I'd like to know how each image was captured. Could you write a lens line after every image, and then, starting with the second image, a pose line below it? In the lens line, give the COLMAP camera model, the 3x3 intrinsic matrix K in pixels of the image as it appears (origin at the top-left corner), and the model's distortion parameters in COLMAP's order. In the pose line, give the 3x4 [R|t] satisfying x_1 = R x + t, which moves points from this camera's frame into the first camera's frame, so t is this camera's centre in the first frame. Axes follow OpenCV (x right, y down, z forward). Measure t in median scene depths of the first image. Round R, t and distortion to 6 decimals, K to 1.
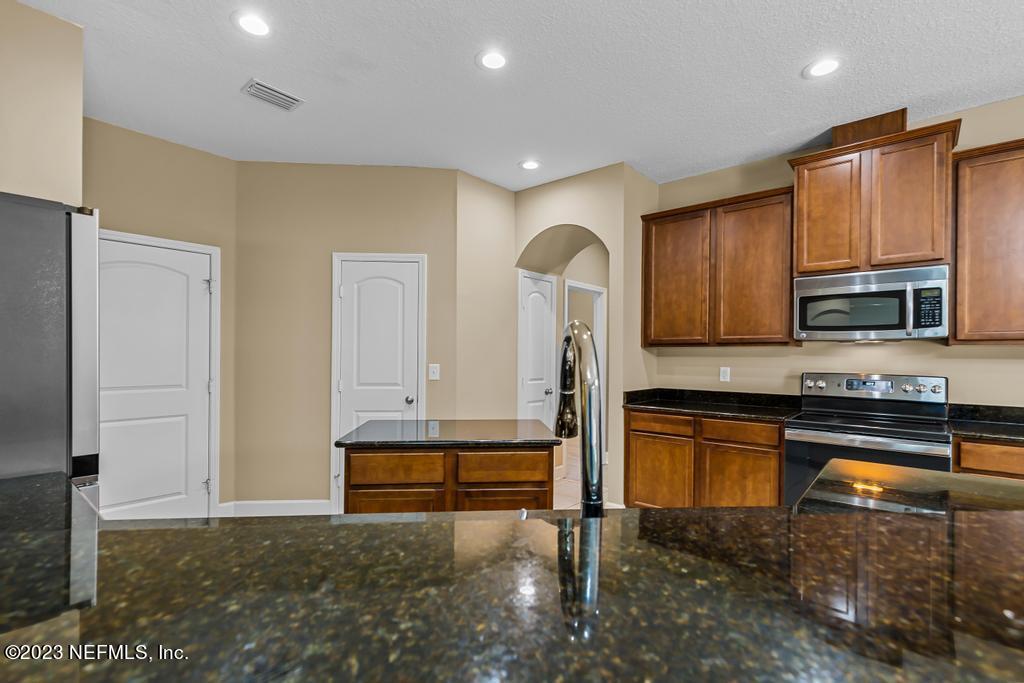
lens RADIAL K [[467.5, 0, 508.1], [0, 467.5, 356.8], [0, 0, 1]] dist [0.008515, -0.002875]
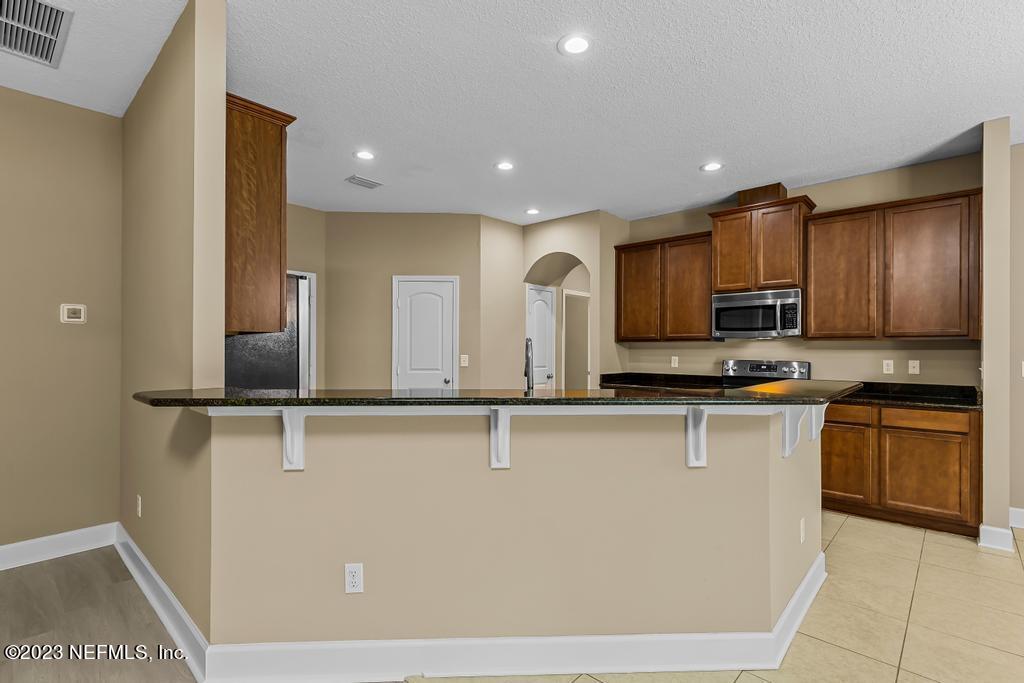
lens RADIAL K [[467.5, 0, 513.8], [0, 467.5, 354.5], [0, 0, 1]] dist [0.008515, -0.002875]
pose [[0.999700, -0.002917, -0.024299, 0.026506], [0.003108, 0.999964, 0.007834, 0.004194], [0.024275, -0.007908, 0.999674, -0.443905]]
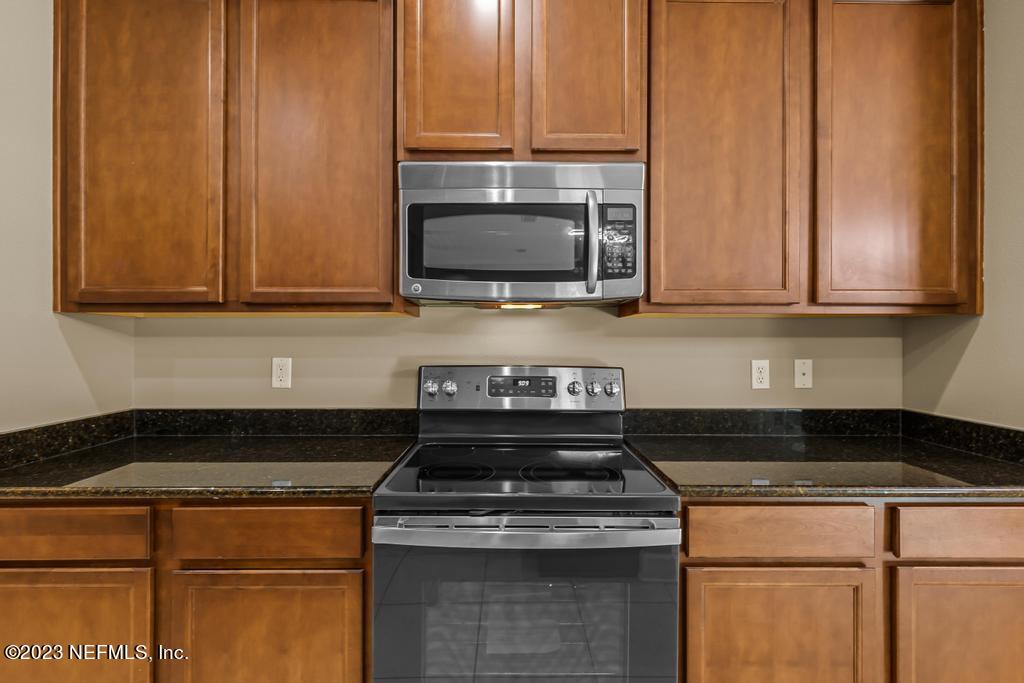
lens RADIAL K [[467.5, 0, 516.4], [0, 467.5, 334.0], [0, 0, 1]] dist [0.008515, -0.002875]
pose [[0.743481, -0.001360, 0.668755, 0.367489], [0.005890, 0.999972, -0.004515, 0.001927], [-0.668731, 0.007296, 0.743469, 0.552168]]
